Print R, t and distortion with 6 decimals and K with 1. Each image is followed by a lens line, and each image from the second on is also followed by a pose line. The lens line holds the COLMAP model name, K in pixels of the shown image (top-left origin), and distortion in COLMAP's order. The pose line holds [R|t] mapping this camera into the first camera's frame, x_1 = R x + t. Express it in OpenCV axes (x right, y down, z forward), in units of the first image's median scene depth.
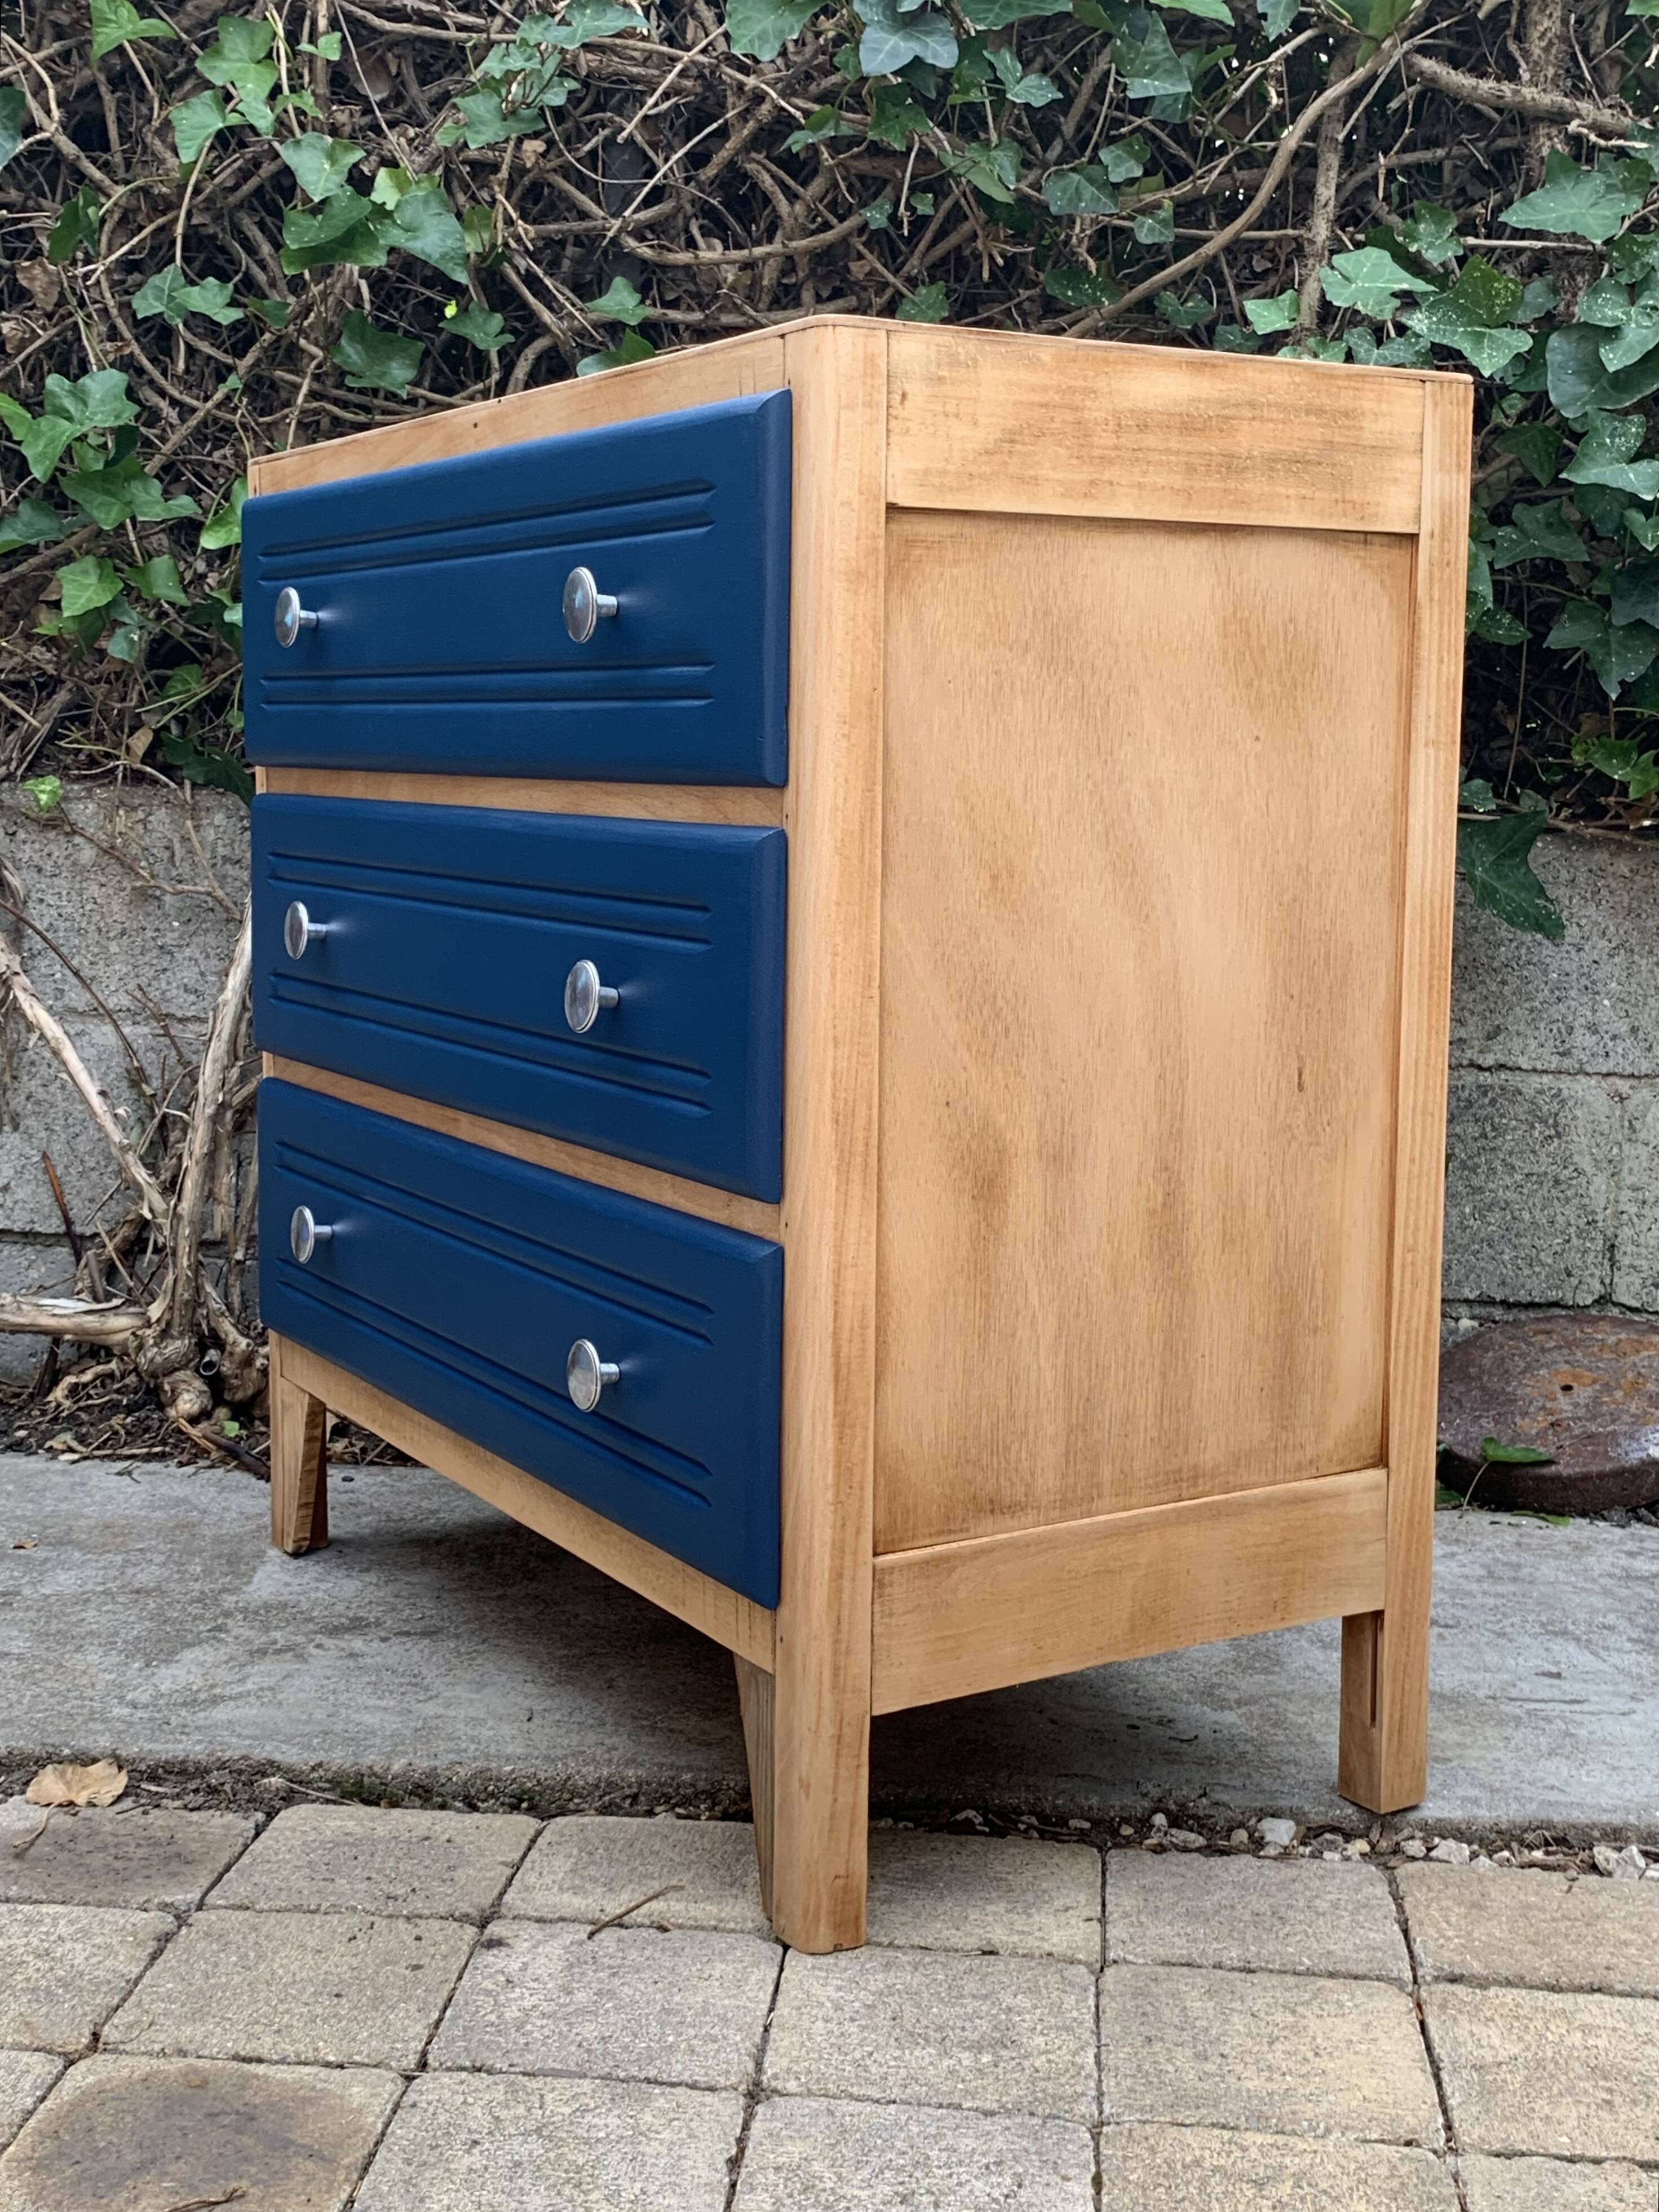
lens RADIAL K [[2704.1, 0, 820.0], [0, 2704.1, 1105.1], [0, 0, 1]] dist [0.115619, -0.356335]
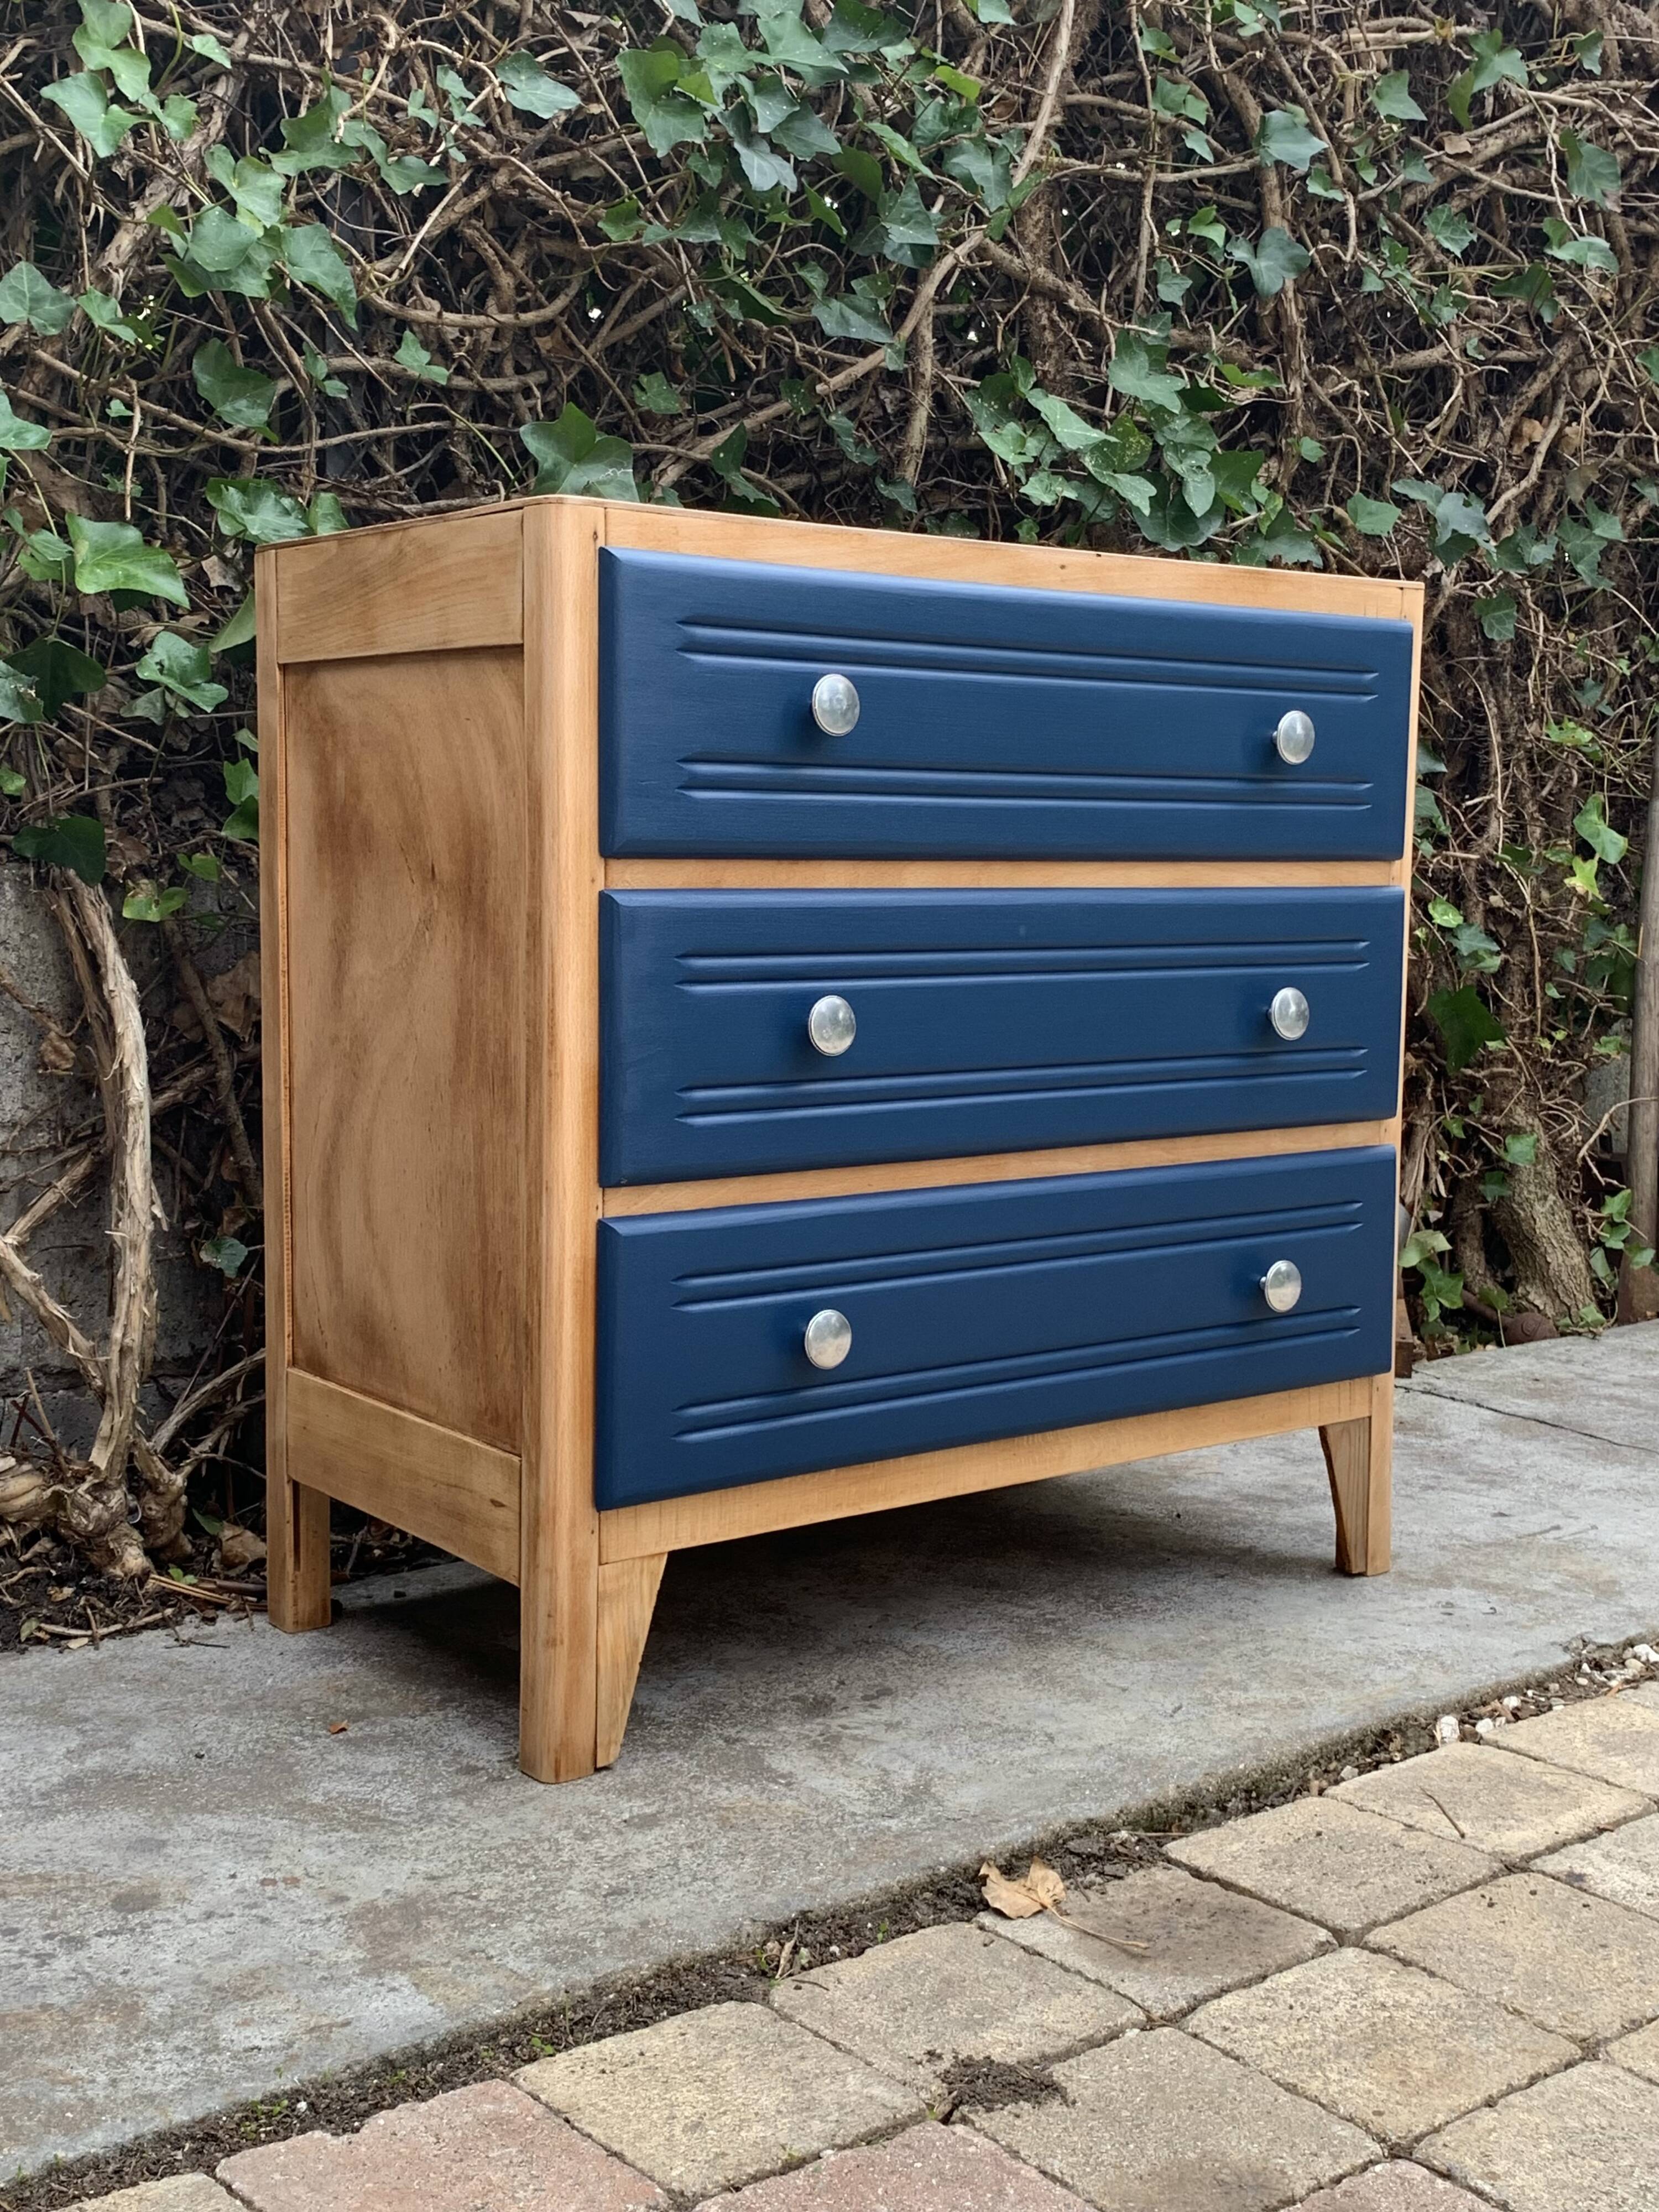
lens RADIAL K [[2534.6, 0, 804.8], [0, 2534.6, 1103.1], [0, 0, 1]] dist [0.124007, -0.367569]
pose [[0.726985, -0.089418, 0.680806, -0.625965], [0.077641, 0.995831, 0.047887, -0.060987], [-0.682250, 0.018046, 0.730897, 0.235693]]
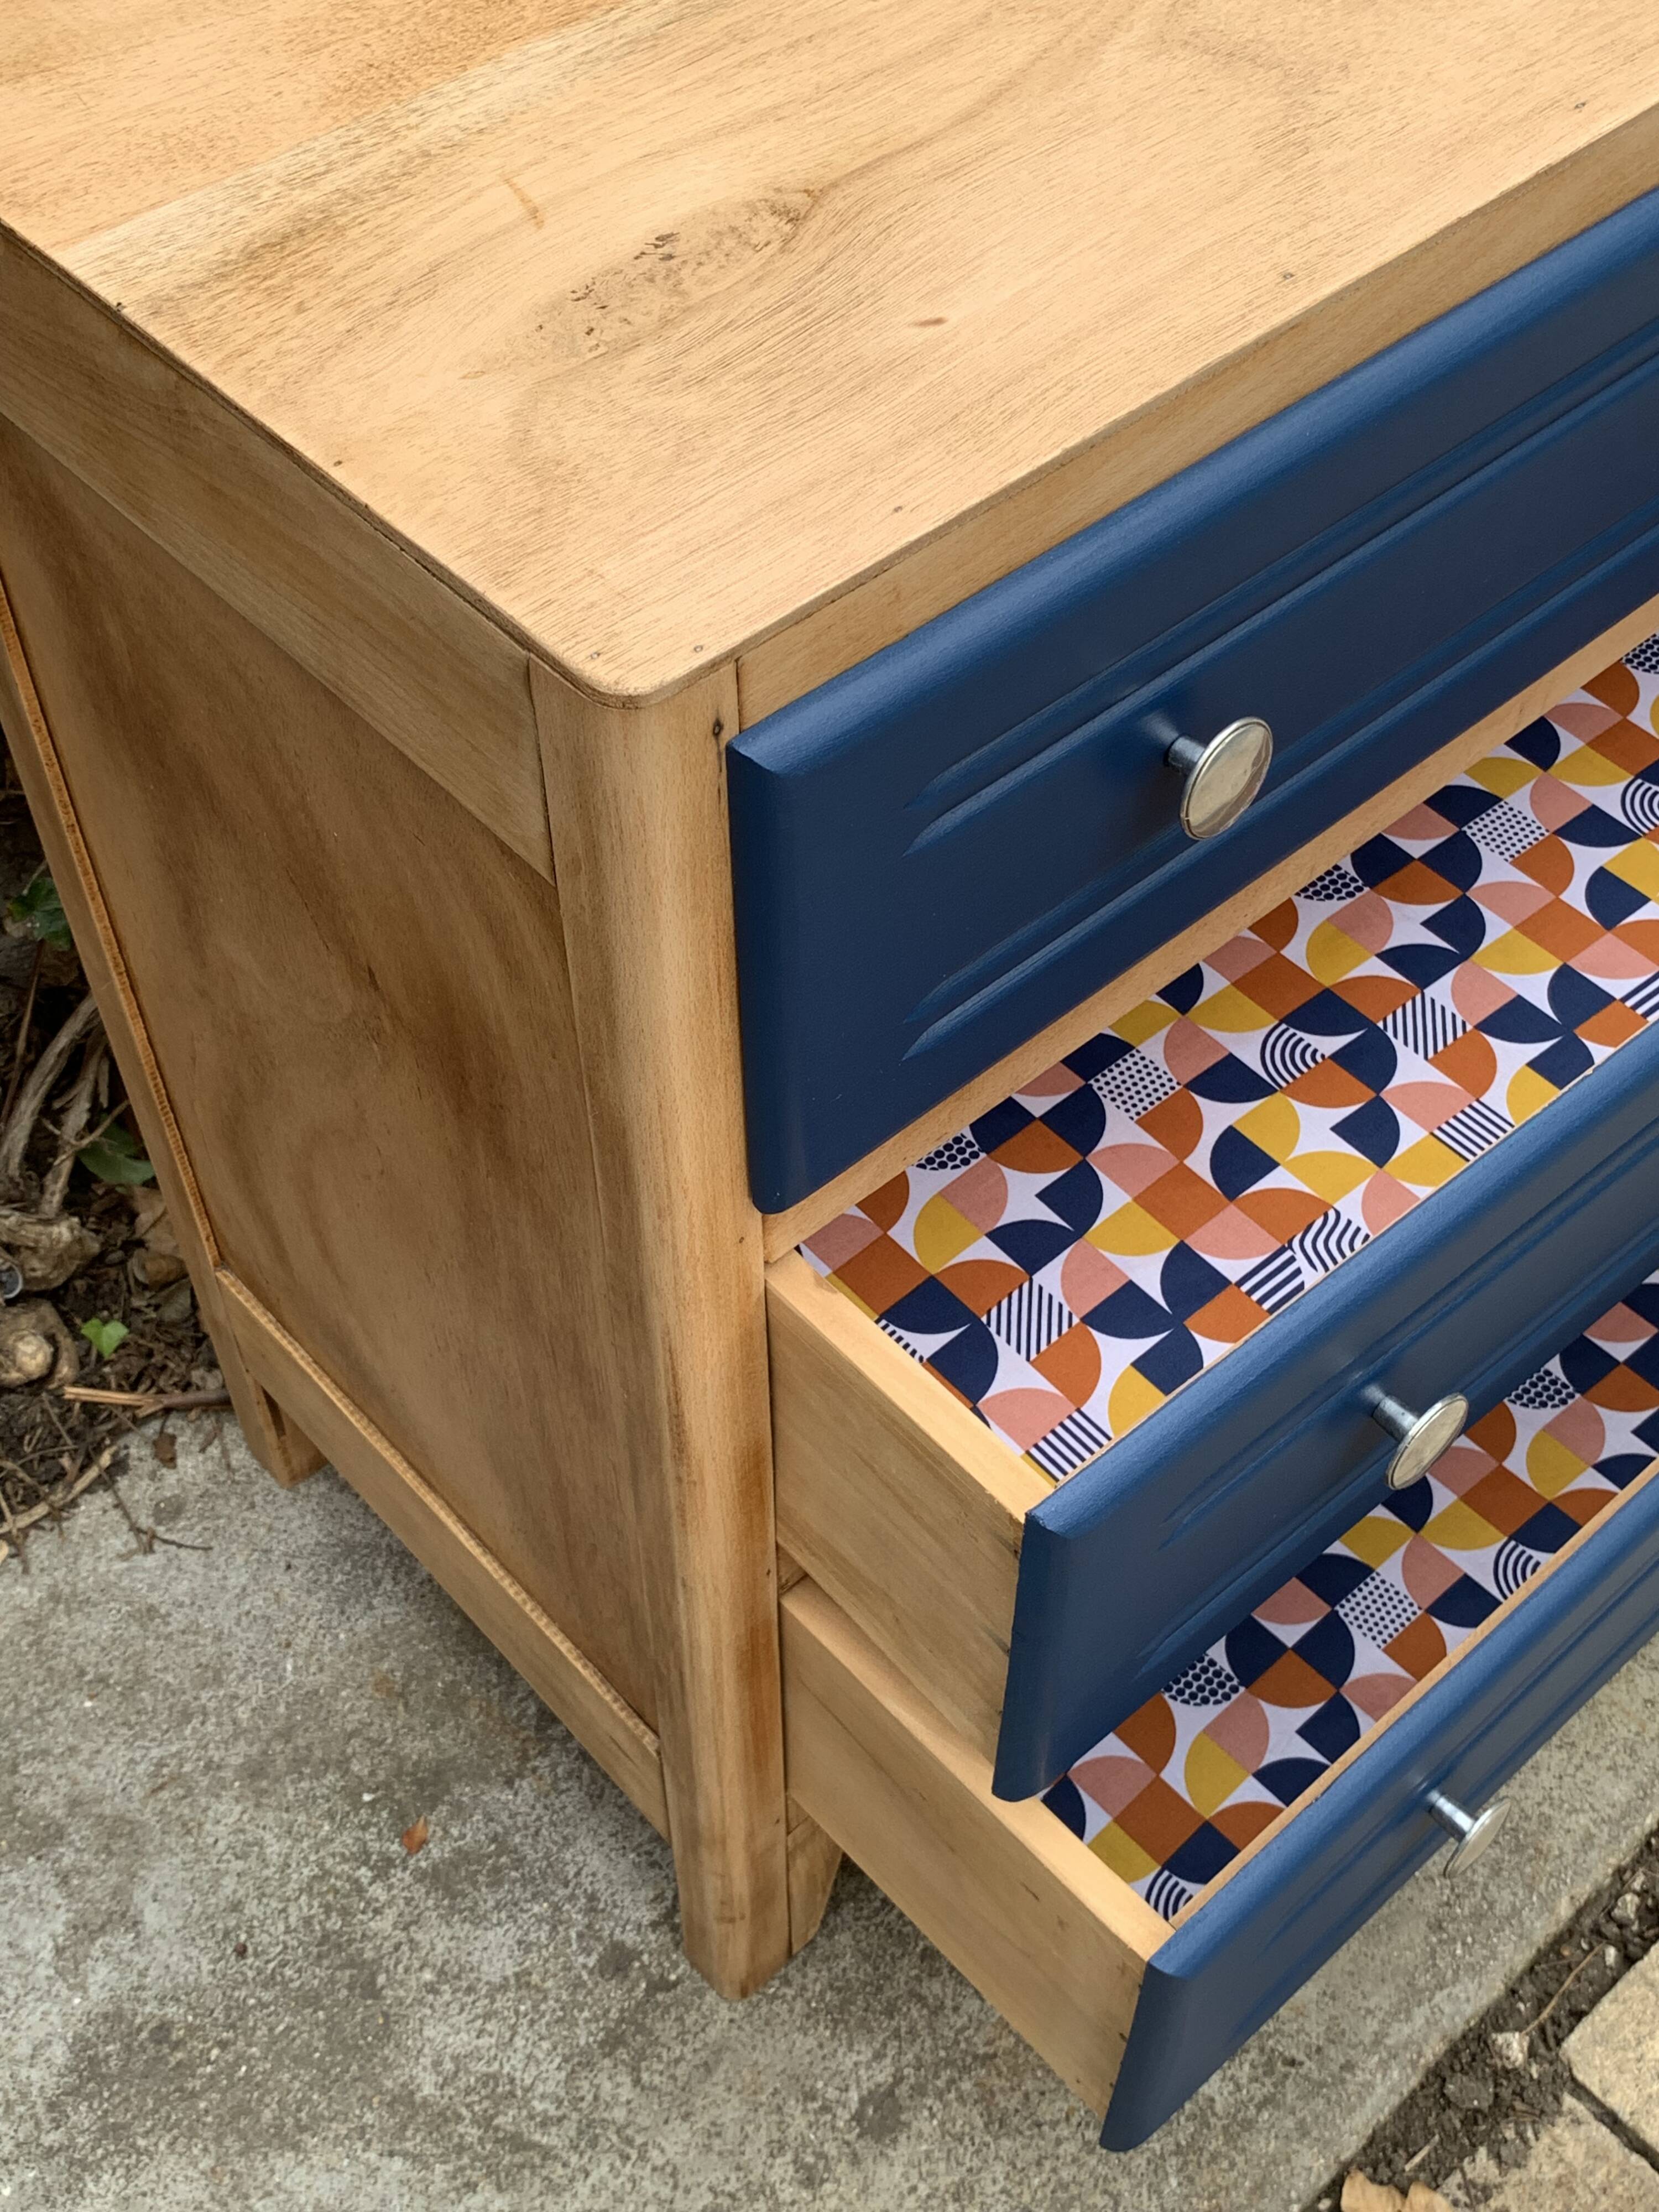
lens RADIAL K [[2604.4, 0, 804.3], [0, 2604.4, 1110.8], [0, 0, 1]] dist [0.125494, -0.377966]
pose [[0.674910, -0.589525, 0.443797, -0.345395], [0.110139, 0.675177, 0.729387, -0.343538], [-0.729634, -0.443391, 0.520614, 0.581155]]
